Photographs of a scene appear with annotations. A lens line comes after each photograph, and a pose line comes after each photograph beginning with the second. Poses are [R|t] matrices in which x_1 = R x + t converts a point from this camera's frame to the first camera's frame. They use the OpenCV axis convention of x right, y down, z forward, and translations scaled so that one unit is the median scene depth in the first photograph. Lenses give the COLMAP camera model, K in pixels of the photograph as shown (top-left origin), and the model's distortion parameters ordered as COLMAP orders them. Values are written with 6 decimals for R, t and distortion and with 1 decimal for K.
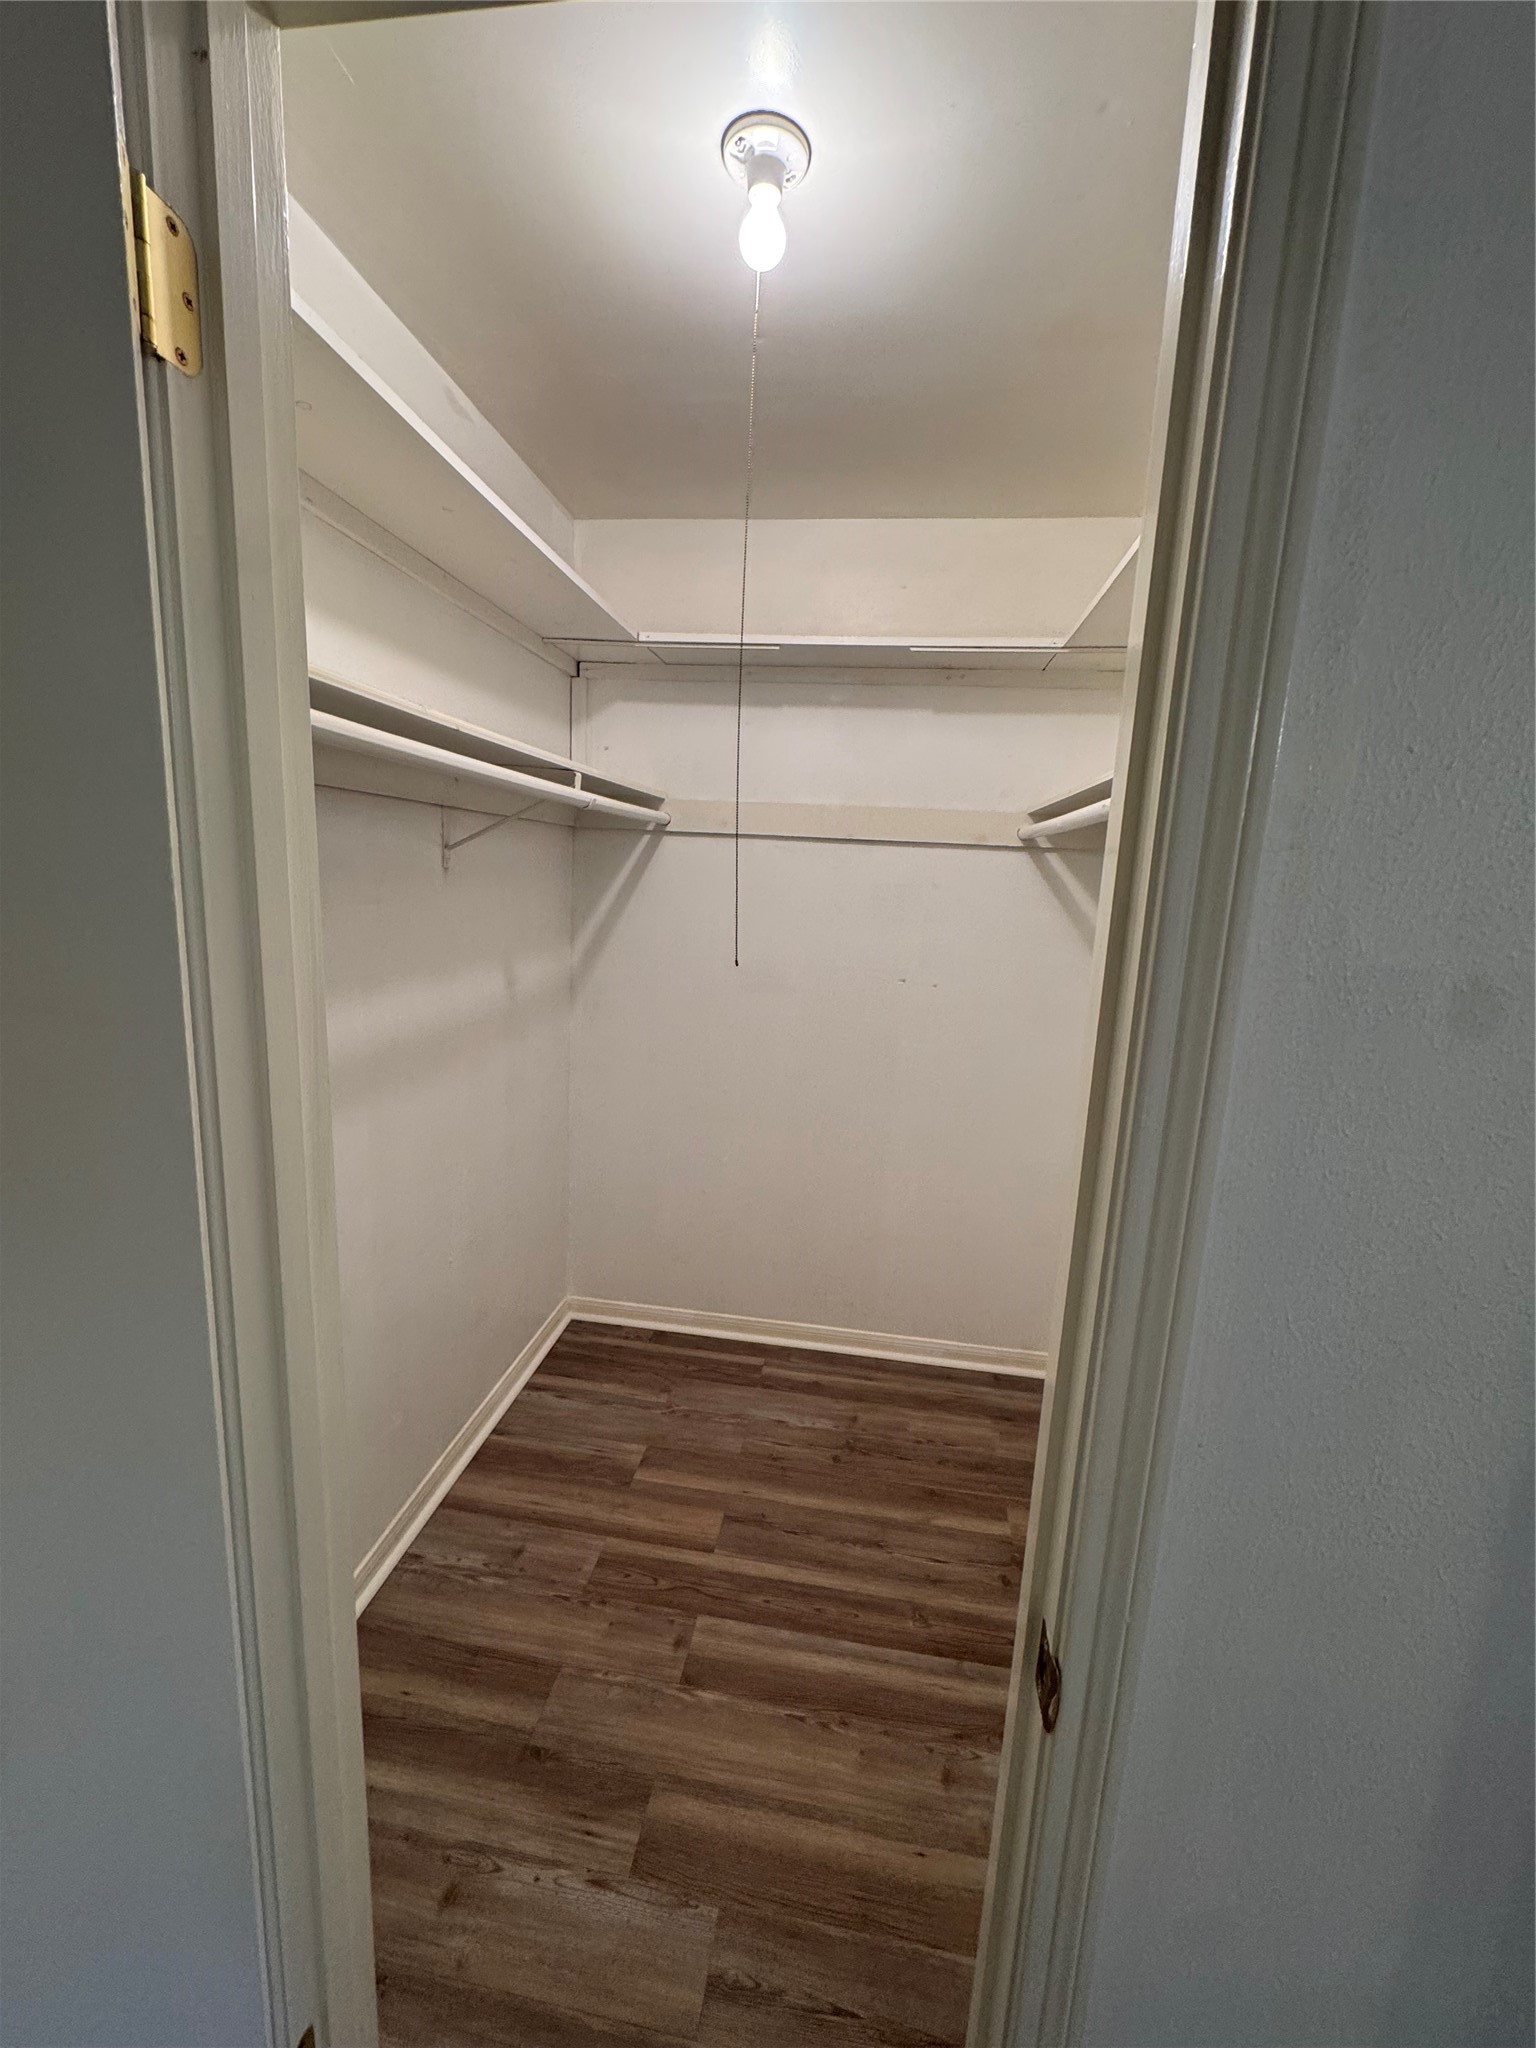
lens RADIAL K [[820.9, 0, 769.6], [0, 820.9, 1023.0], [0, 0, 1]] dist [-0.006721, 0.001183]
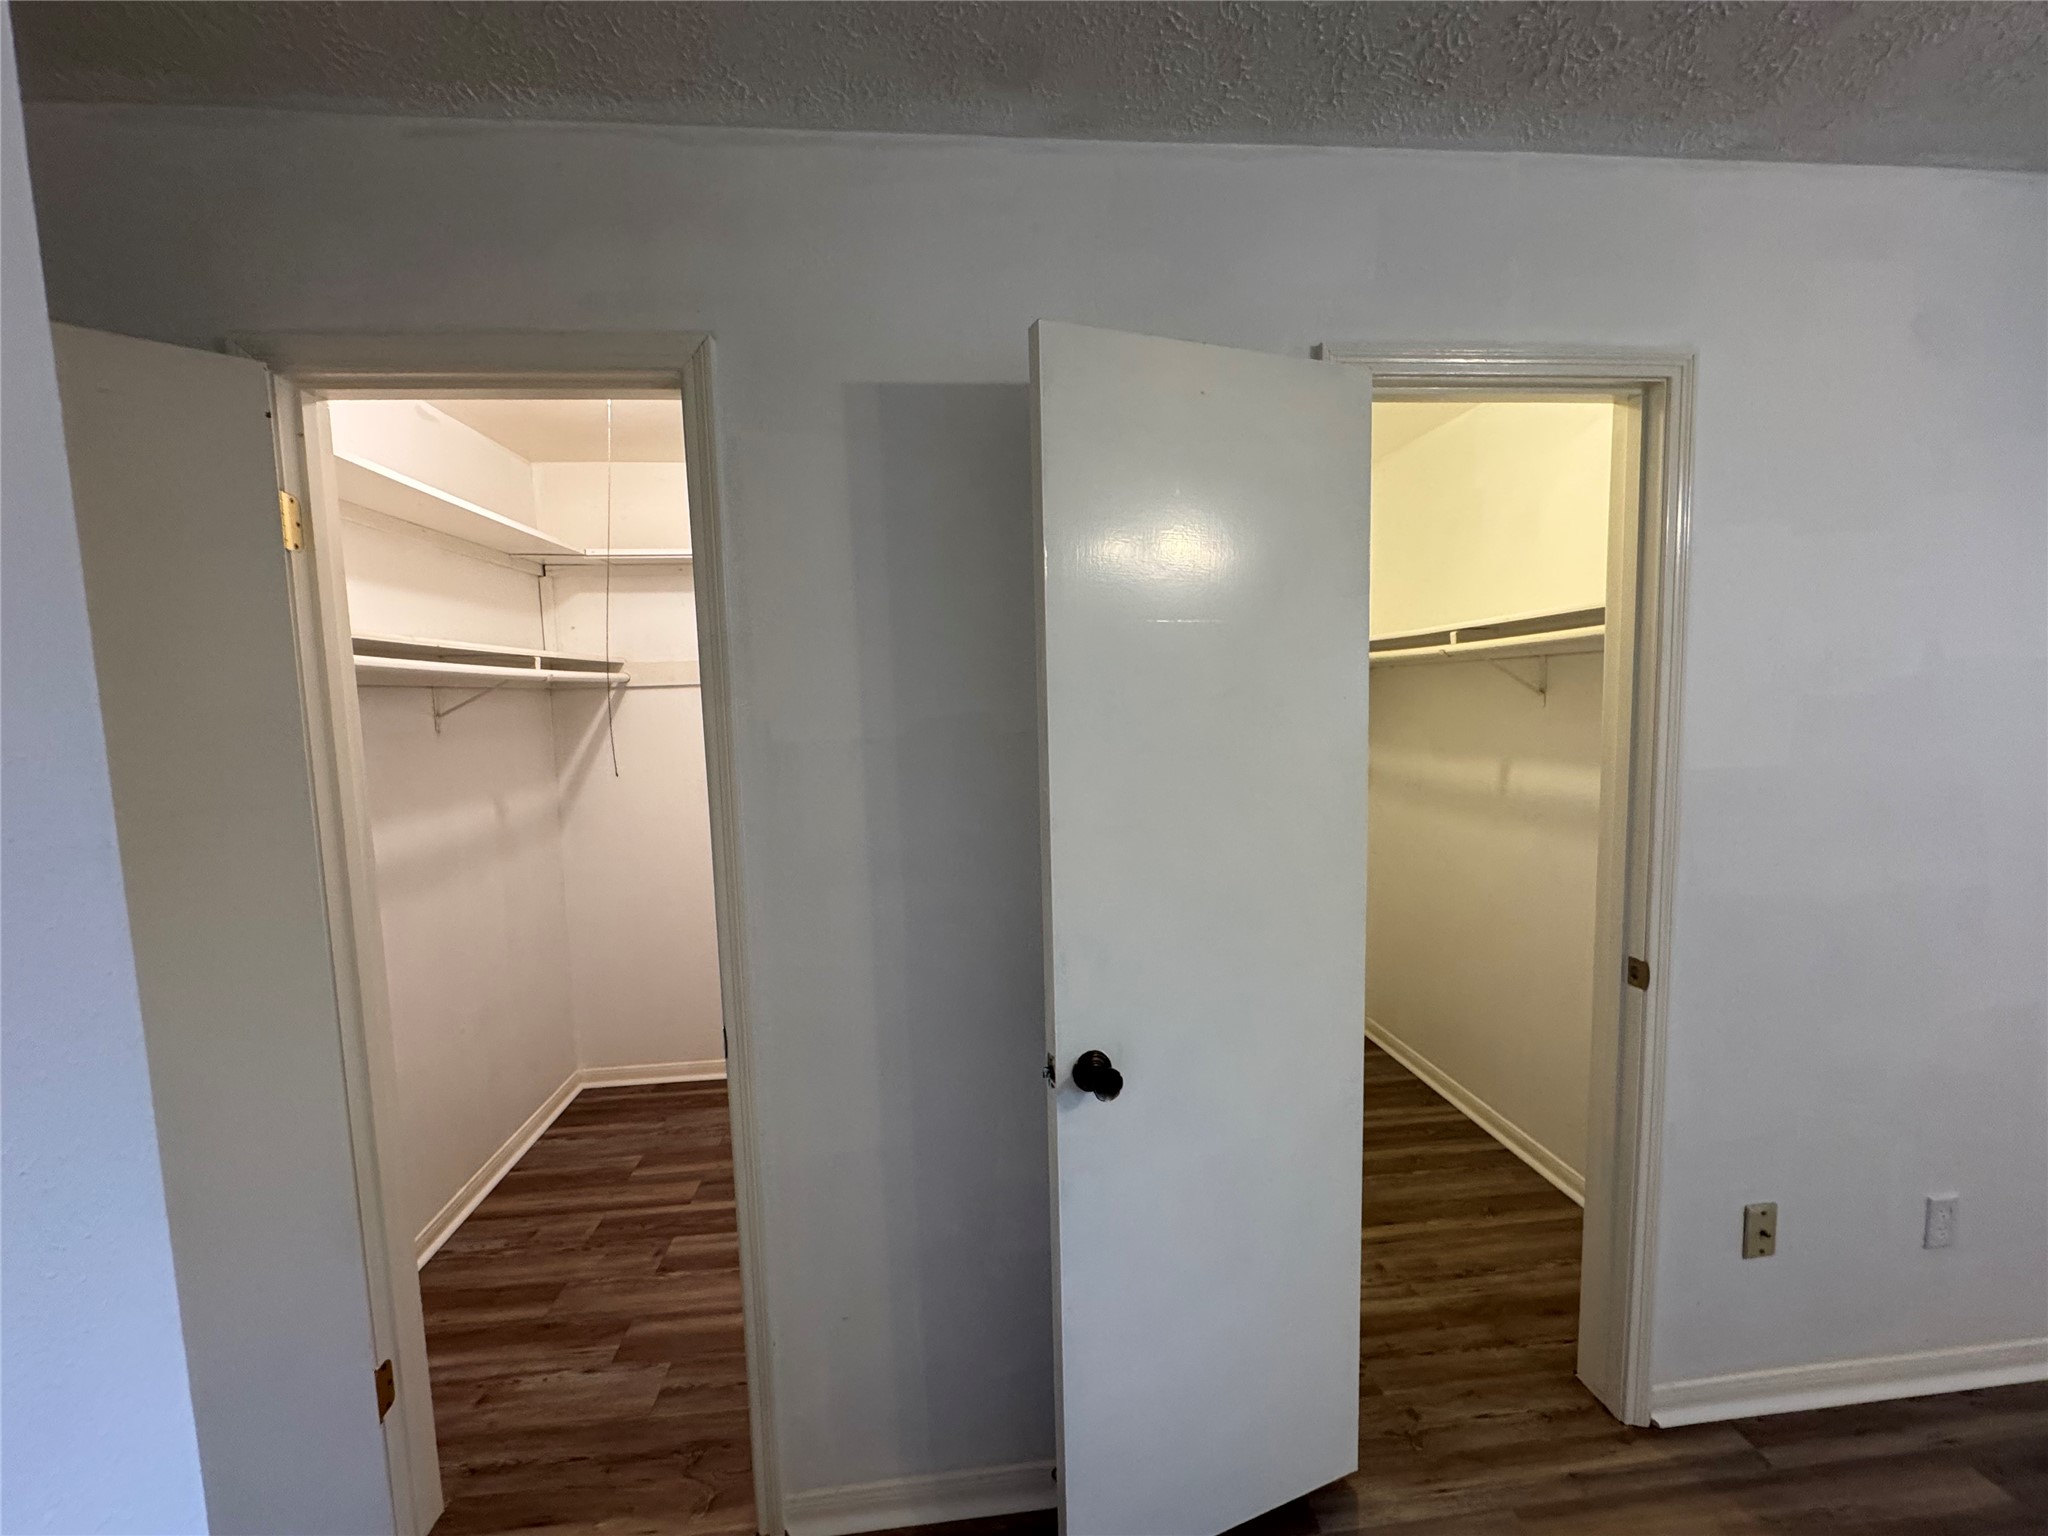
lens RADIAL K [[820.9, 0, 1024.4], [0, 820.9, 768.7], [0, 0, 1]] dist [-0.006721, 0.001183]
pose [[0.967849, -0.096698, 0.232202, 0.231182], [0.116136, 0.990655, -0.071522, 0.086212], [-0.223116, 0.096190, 0.970035, -0.543684]]
